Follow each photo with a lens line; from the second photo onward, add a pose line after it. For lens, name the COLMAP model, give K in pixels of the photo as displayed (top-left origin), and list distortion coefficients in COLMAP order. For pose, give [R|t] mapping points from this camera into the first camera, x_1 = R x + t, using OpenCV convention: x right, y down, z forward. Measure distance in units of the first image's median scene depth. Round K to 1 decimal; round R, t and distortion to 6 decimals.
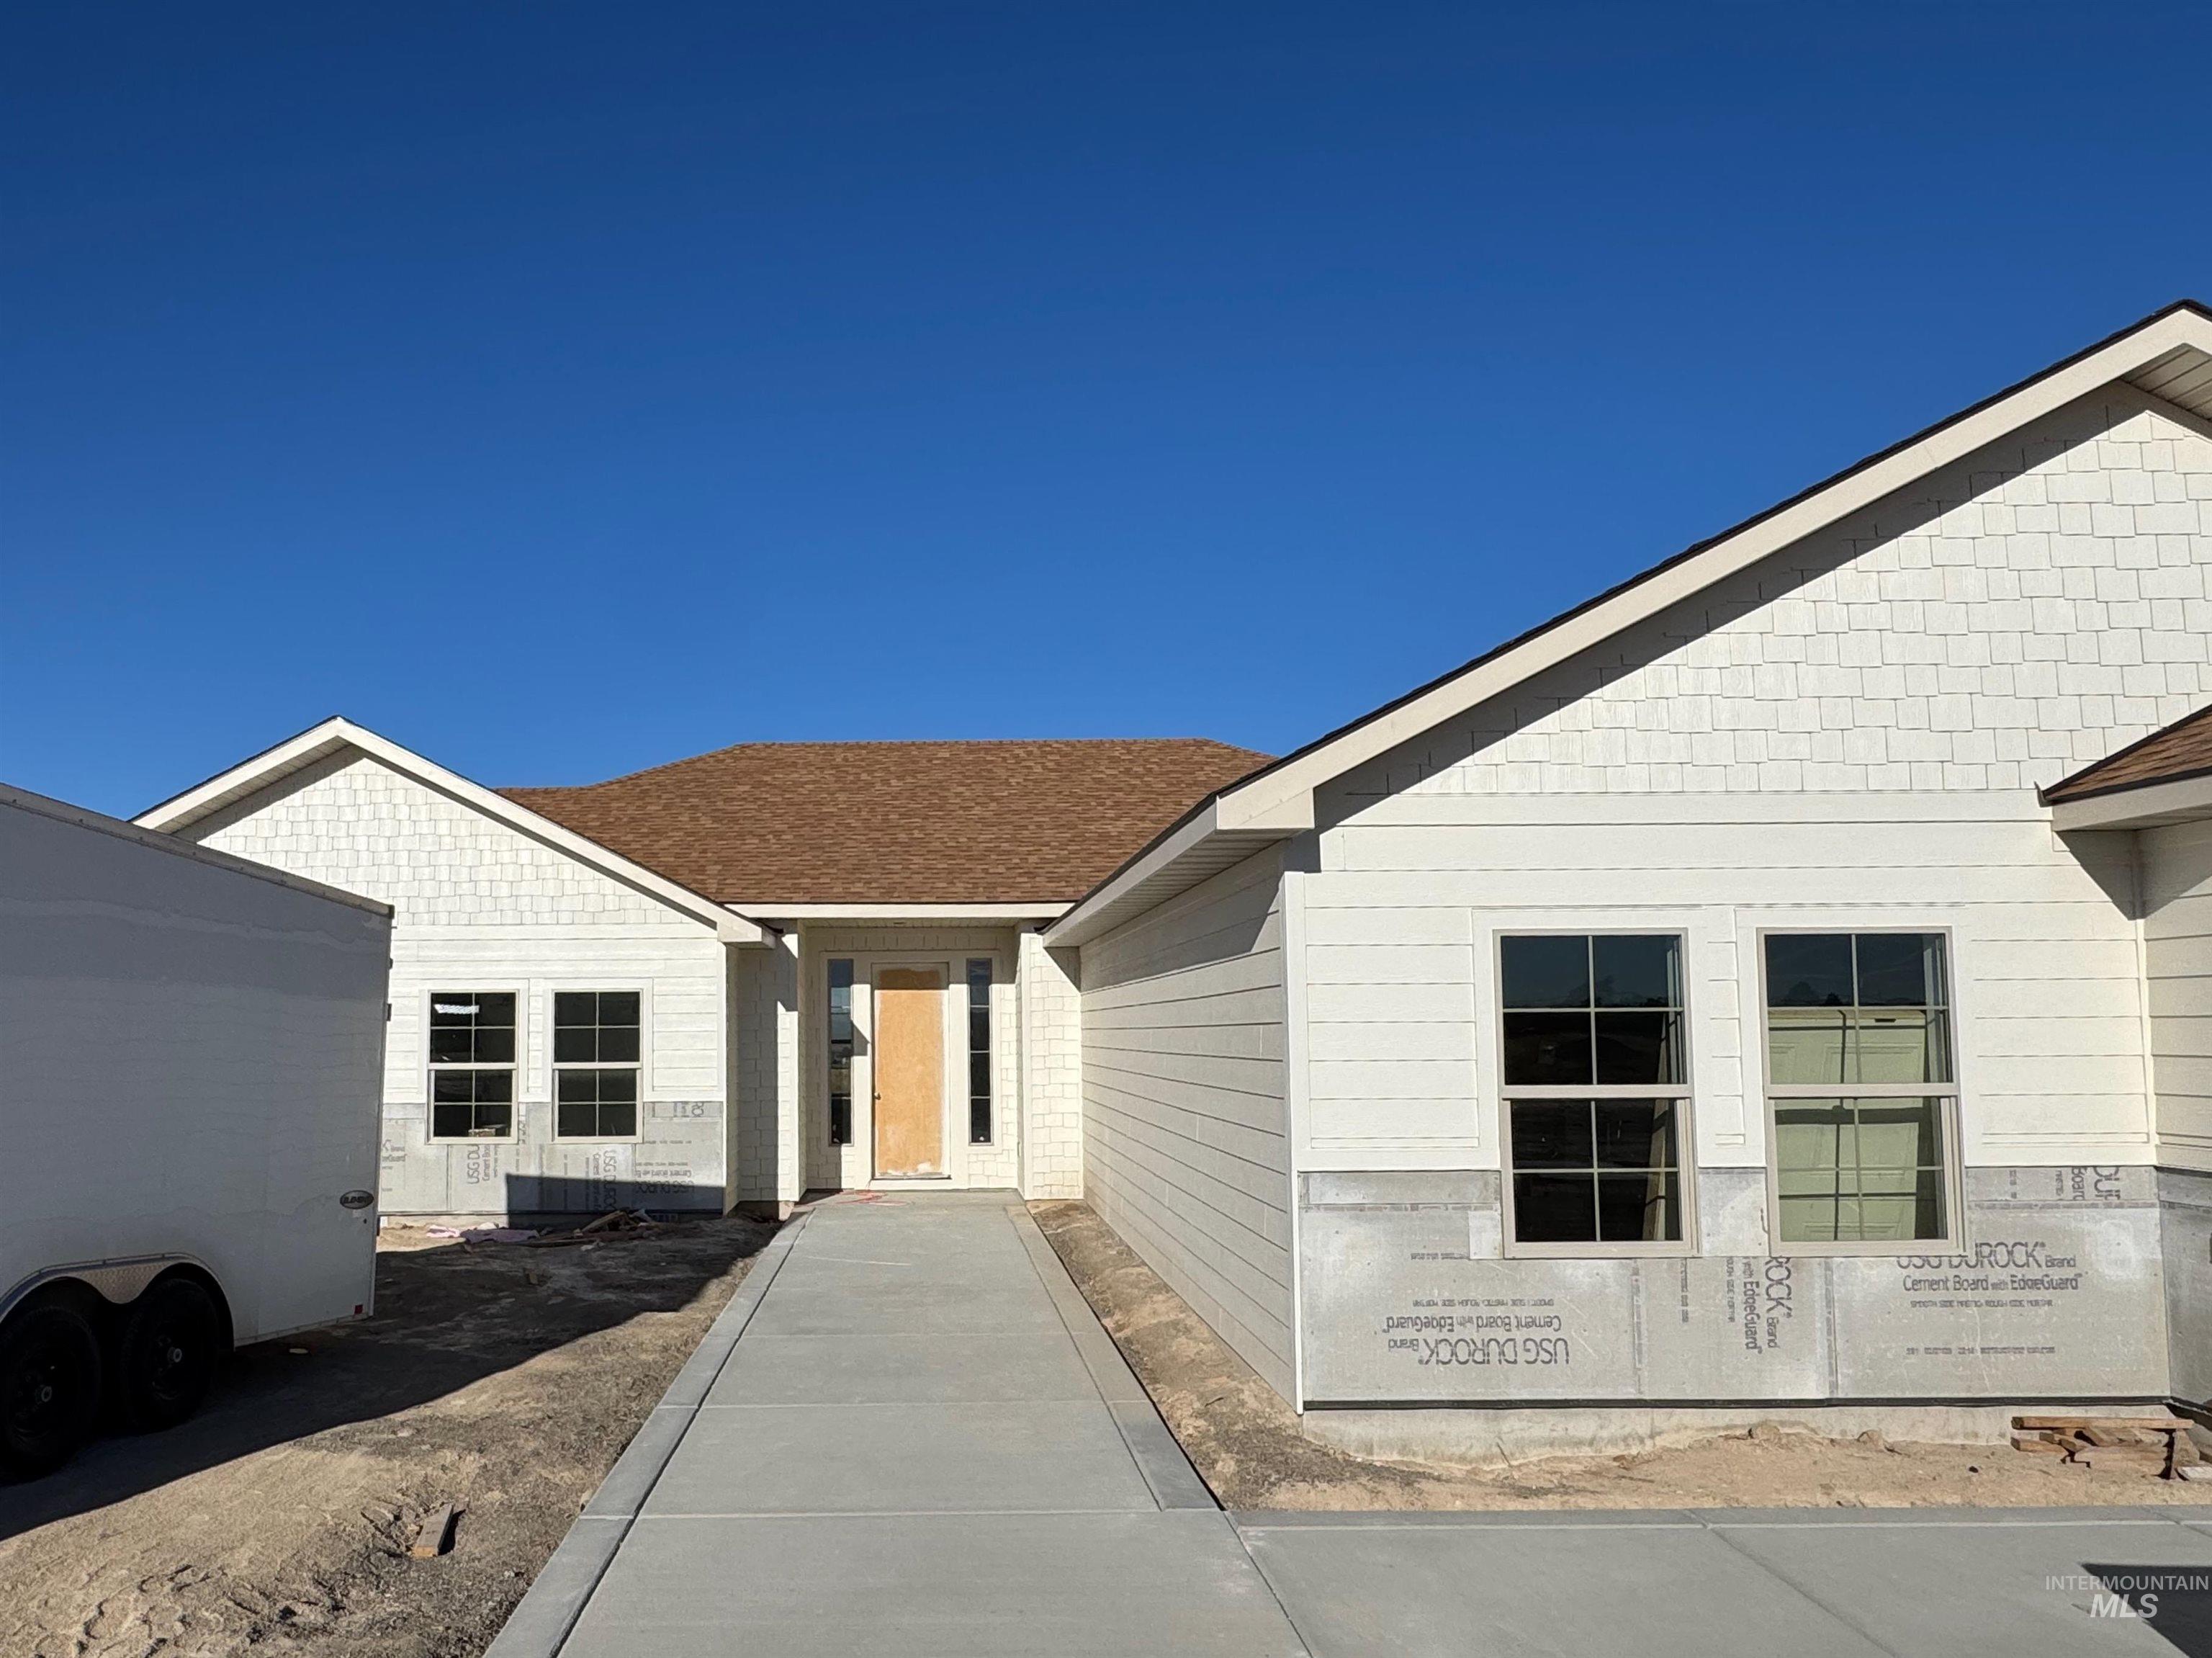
lens RADIAL K [[1476.1, 0, 906.0], [0, 1476.1, 938.0], [0, 0, 1]] dist [0.000415, -0.000435]
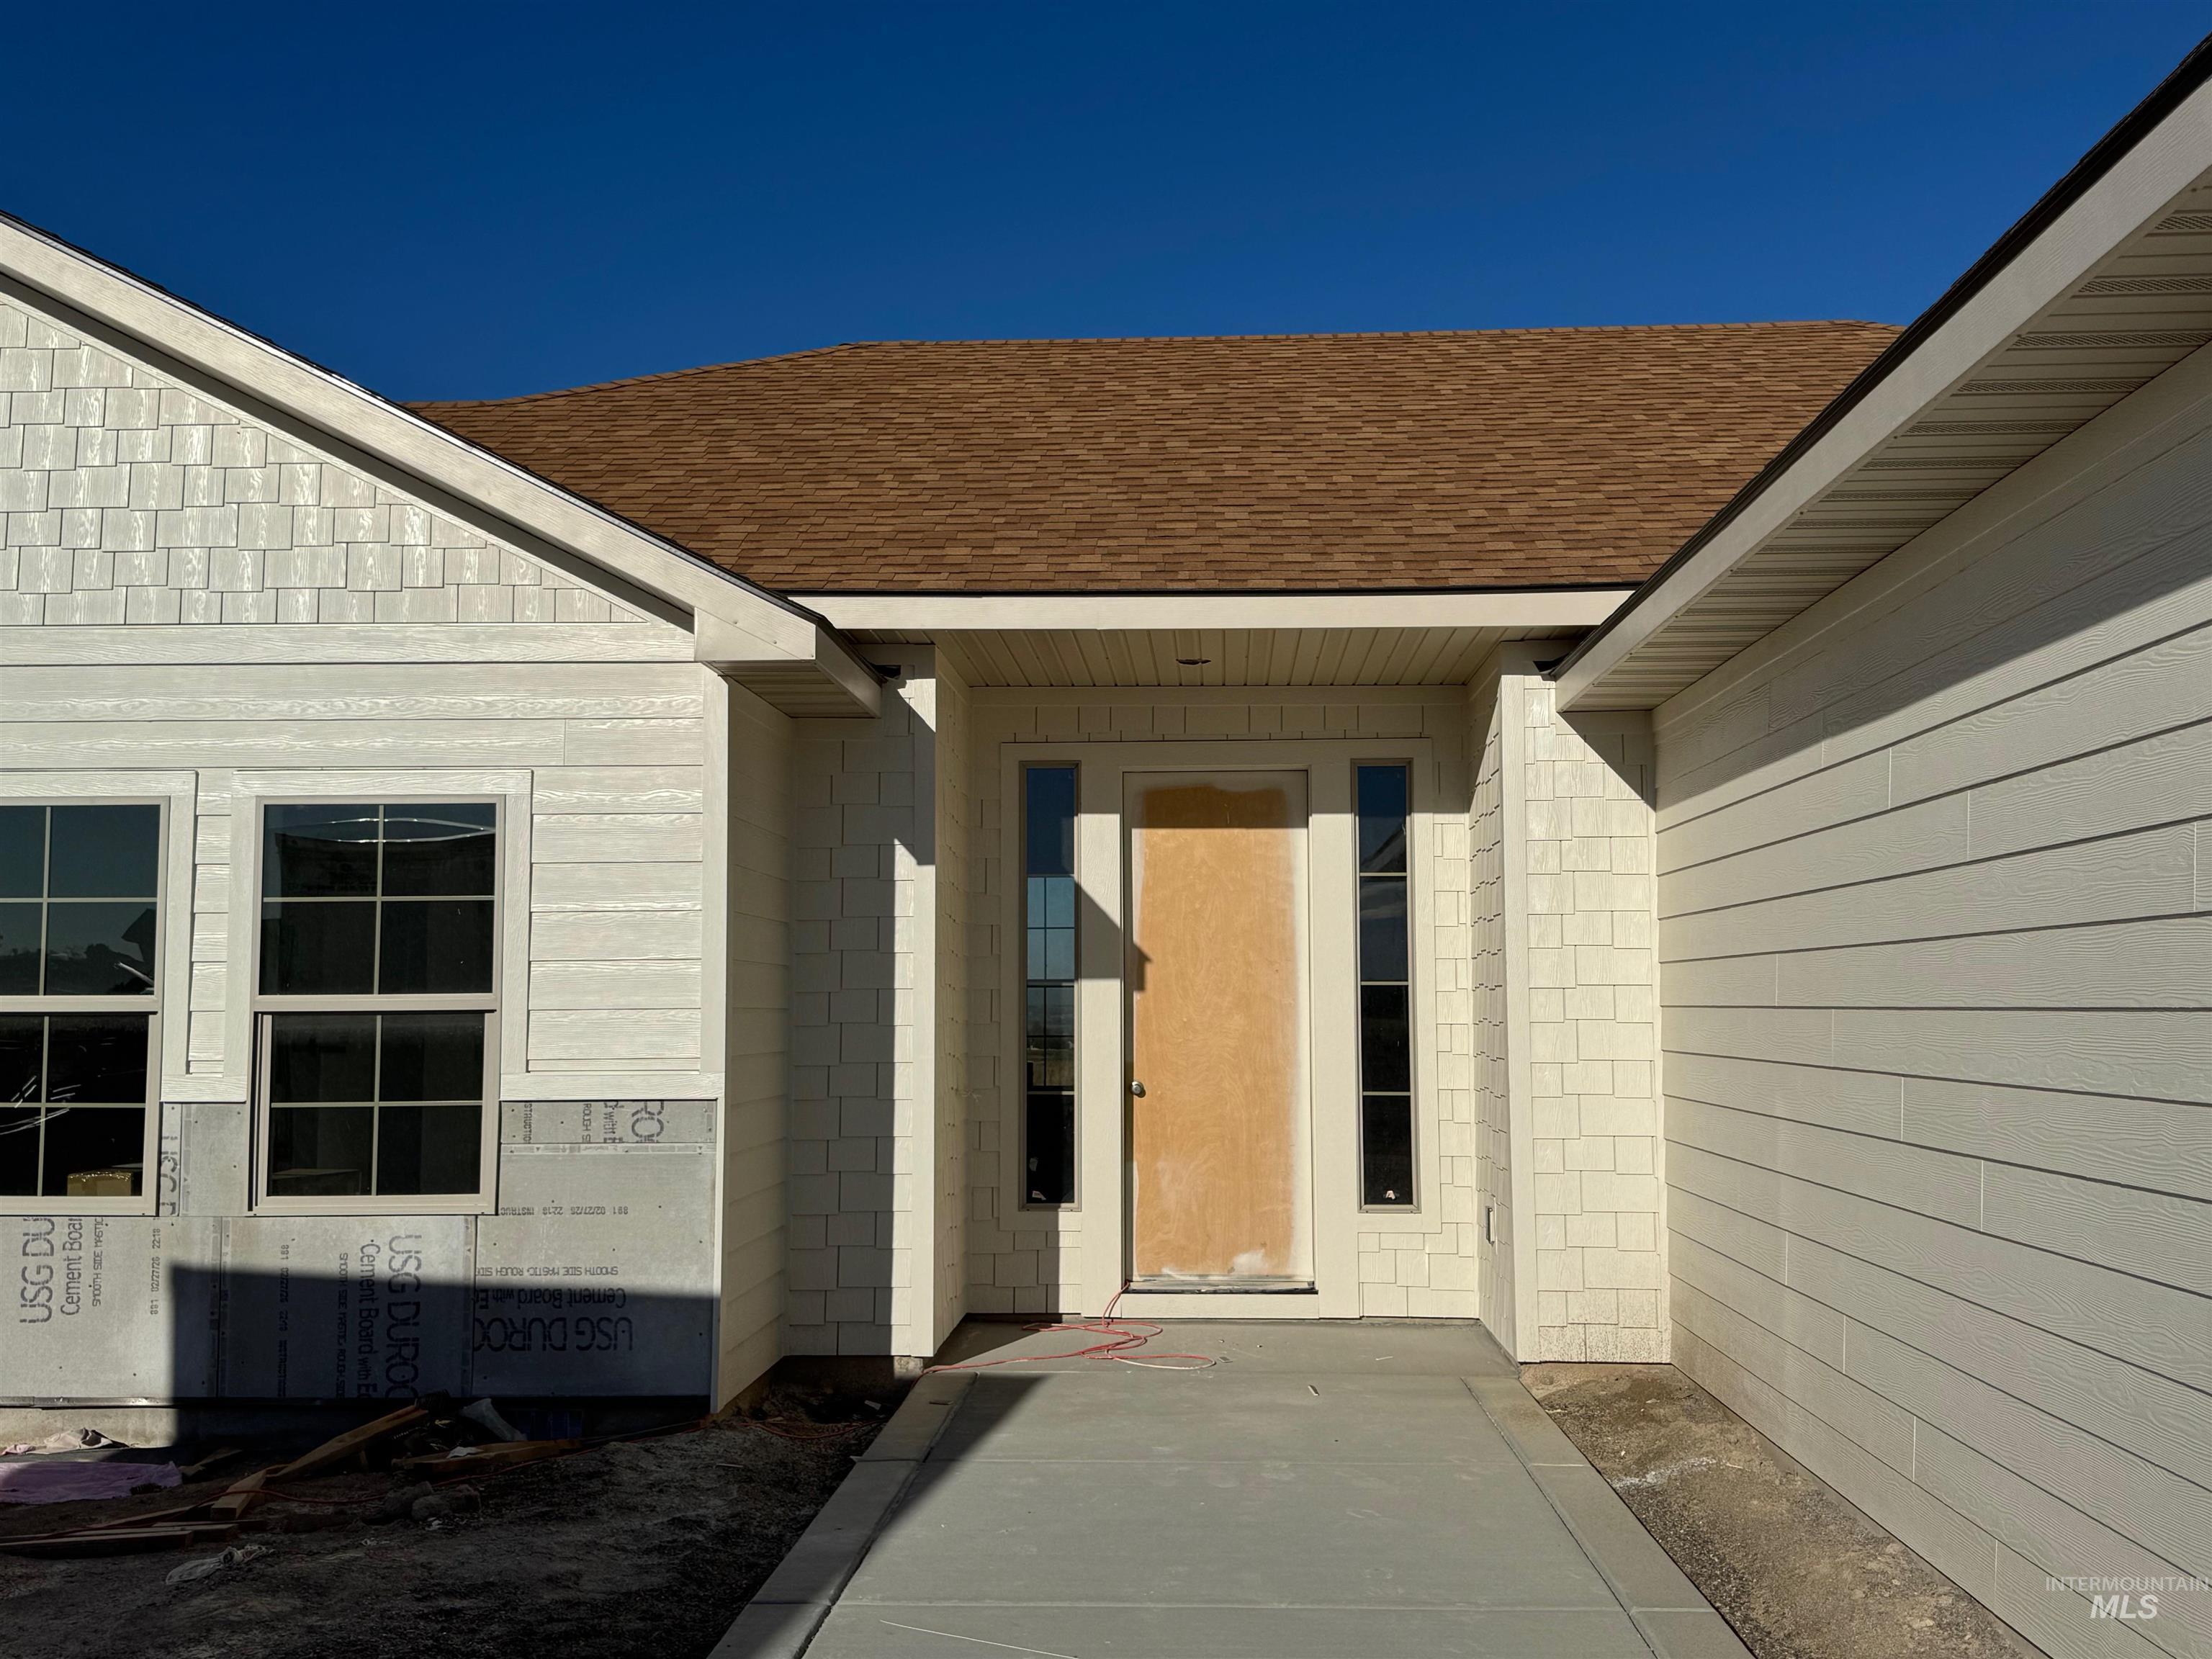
lens RADIAL K [[2143.2, 0, 1106.0], [0, 2143.2, 829.5], [0, 0, 1]] dist [0.209651, -0.458429]
pose [[0.999192, 0.000959, -0.040173, -0.004490], [-0.001603, 0.999871, -0.015987, 0.051293], [0.040152, 0.016038, 0.999065, 0.458389]]
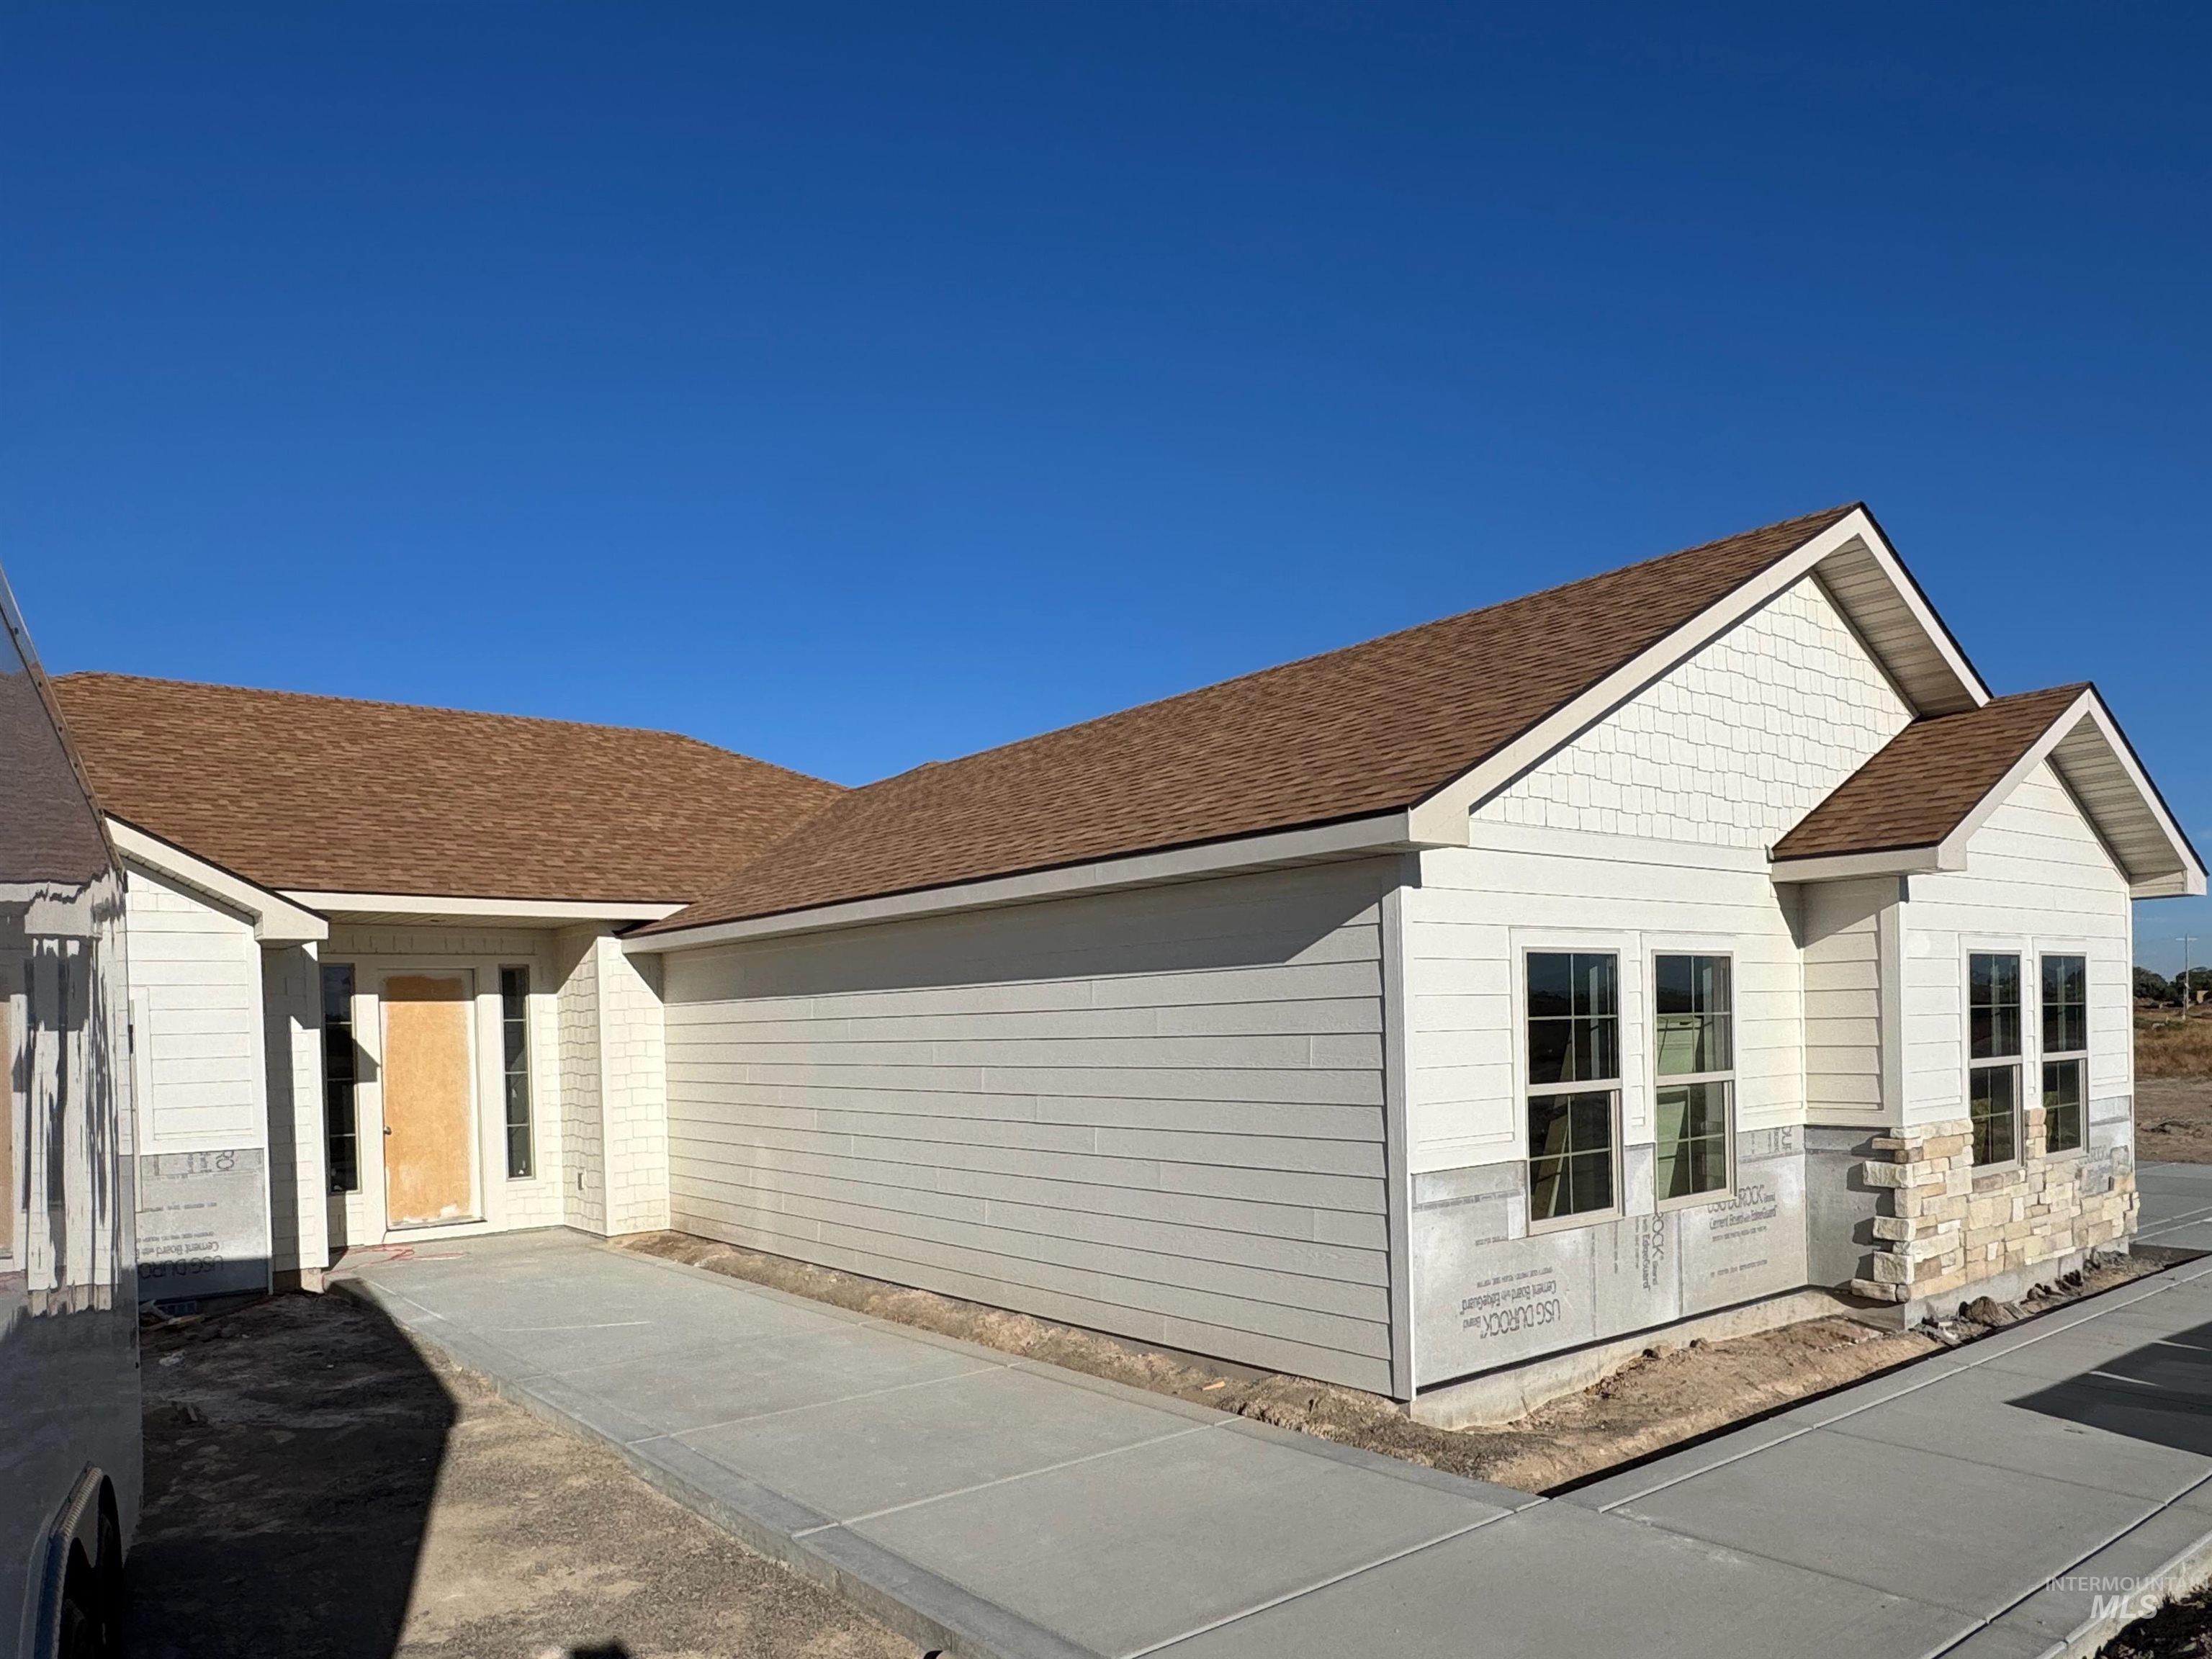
lens RADIAL K [[1455.1, 0, 1066.3], [0, 1455.1, 1048.2], [0, 0, 1]] dist [-0.000814, 0.000037]
pose [[0.791305, -0.022793, 0.610997, -0.252496], [-0.019296, 0.997876, 0.062215, 0.004121], [-0.611118, -0.061021, 0.789184, 0.153821]]
